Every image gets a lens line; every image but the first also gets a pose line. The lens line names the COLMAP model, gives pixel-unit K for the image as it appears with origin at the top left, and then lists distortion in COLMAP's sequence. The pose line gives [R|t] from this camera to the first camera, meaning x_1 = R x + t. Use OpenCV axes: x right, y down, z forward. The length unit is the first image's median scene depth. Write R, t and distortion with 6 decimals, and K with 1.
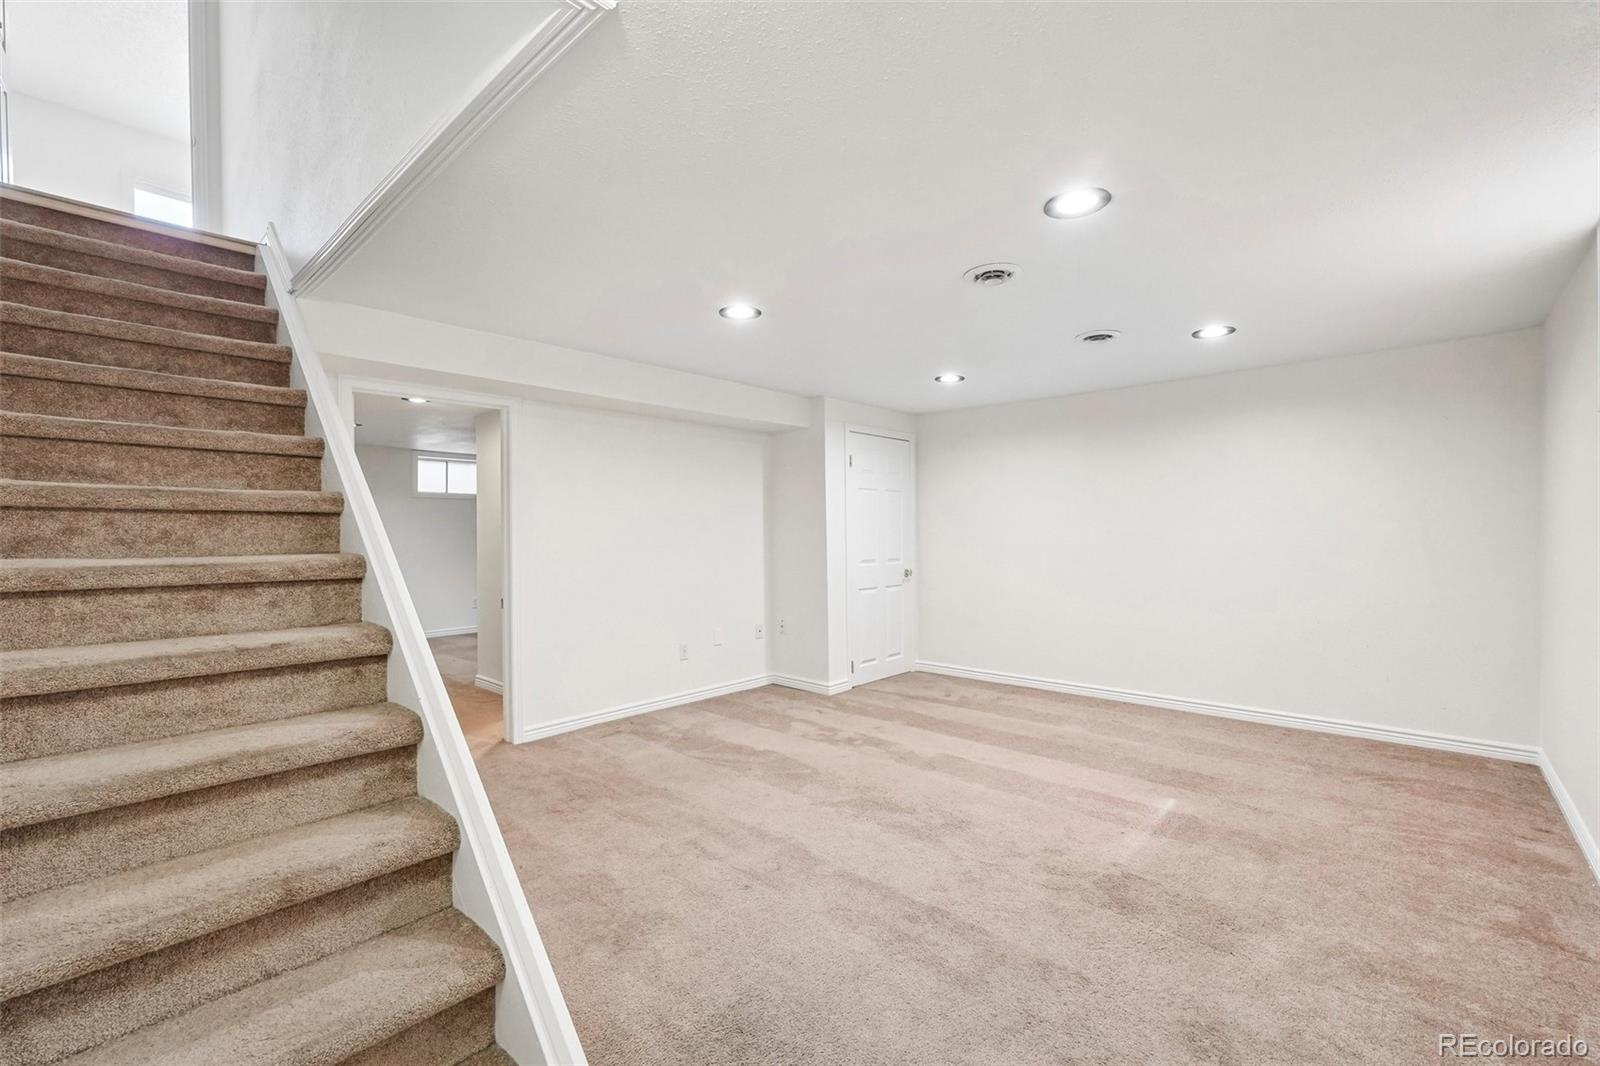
lens RADIAL K [[677.9, 0, 805.0], [0, 677.9, 534.1], [0, 0, 1]] dist [-0.006265, 0.005143]
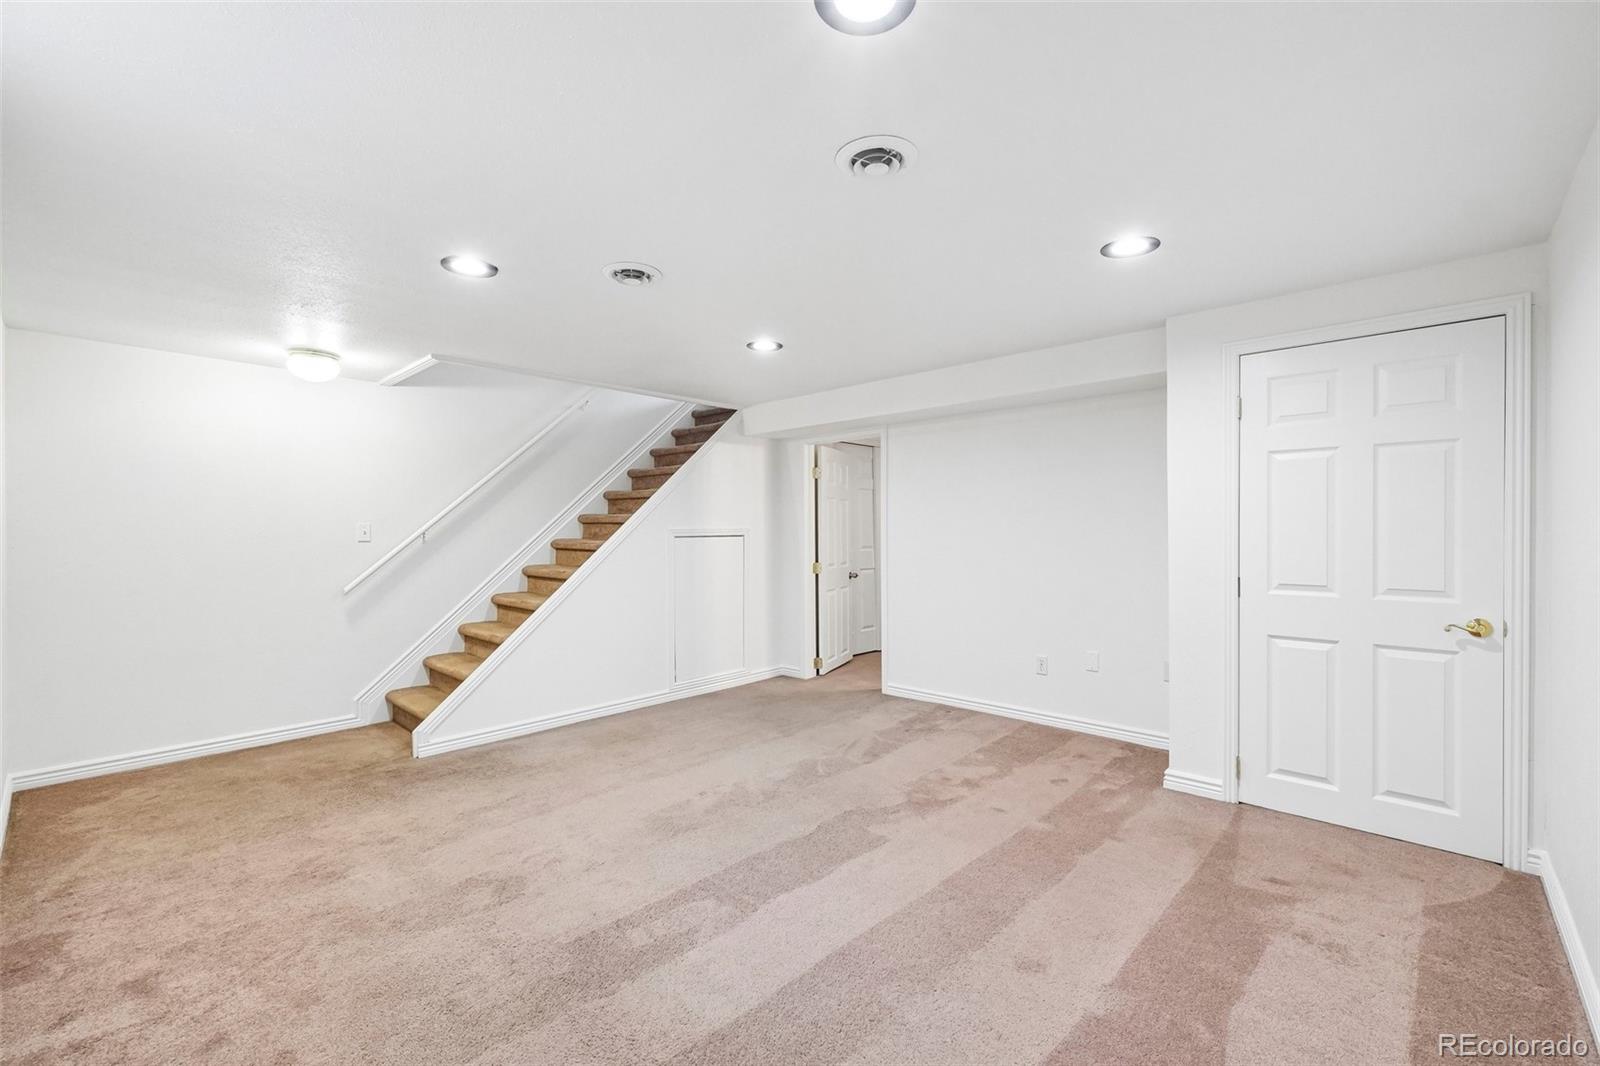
lens RADIAL K [[677.9, 0, 805.0], [0, 677.9, 534.1], [0, 0, 1]] dist [-0.006265, 0.005143]
pose [[-0.009938, 0.012890, -0.999868, 0.814209], [0.000463, 0.999917, 0.012886, -0.010450], [0.999951, -0.000335, -0.009943, 0.812220]]
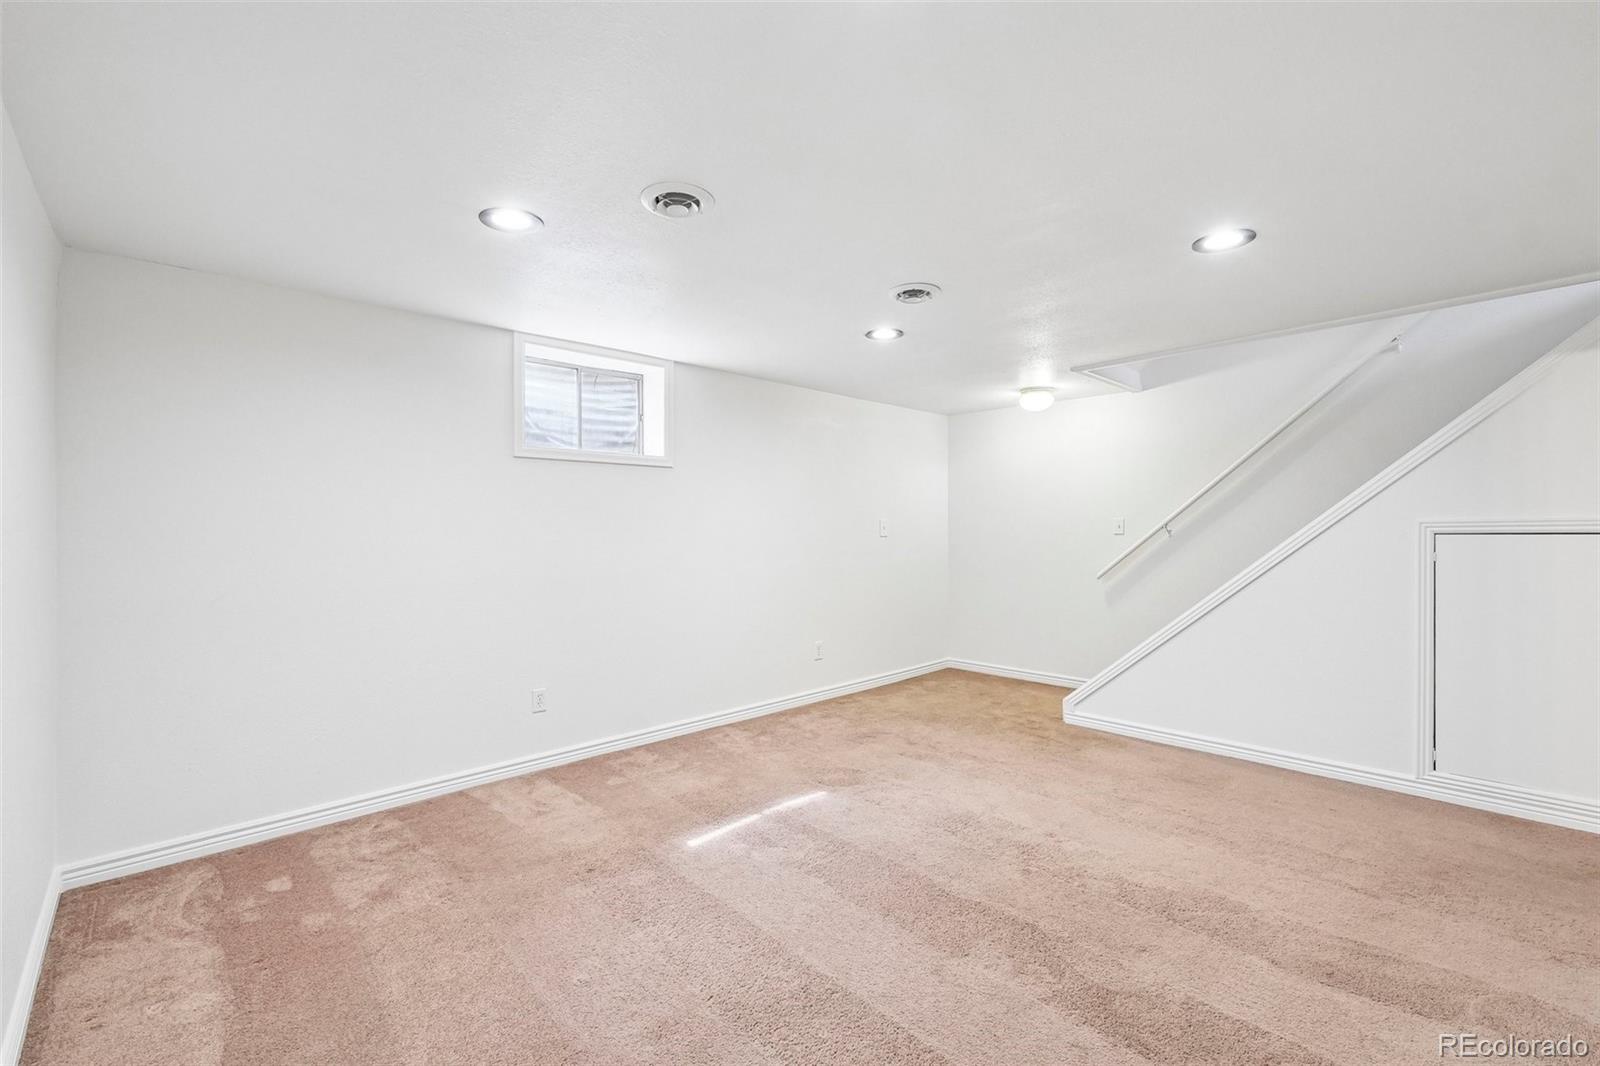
lens RADIAL K [[677.9, 0, 805.0], [0, 677.9, 534.1], [0, 0, 1]] dist [-0.006265, 0.005143]
pose [[-0.997233, 0.016704, 0.072432, 0.242679], [0.017555, 0.999784, 0.011135, -0.009431], [-0.072230, 0.012376, -0.997311, 1.350867]]
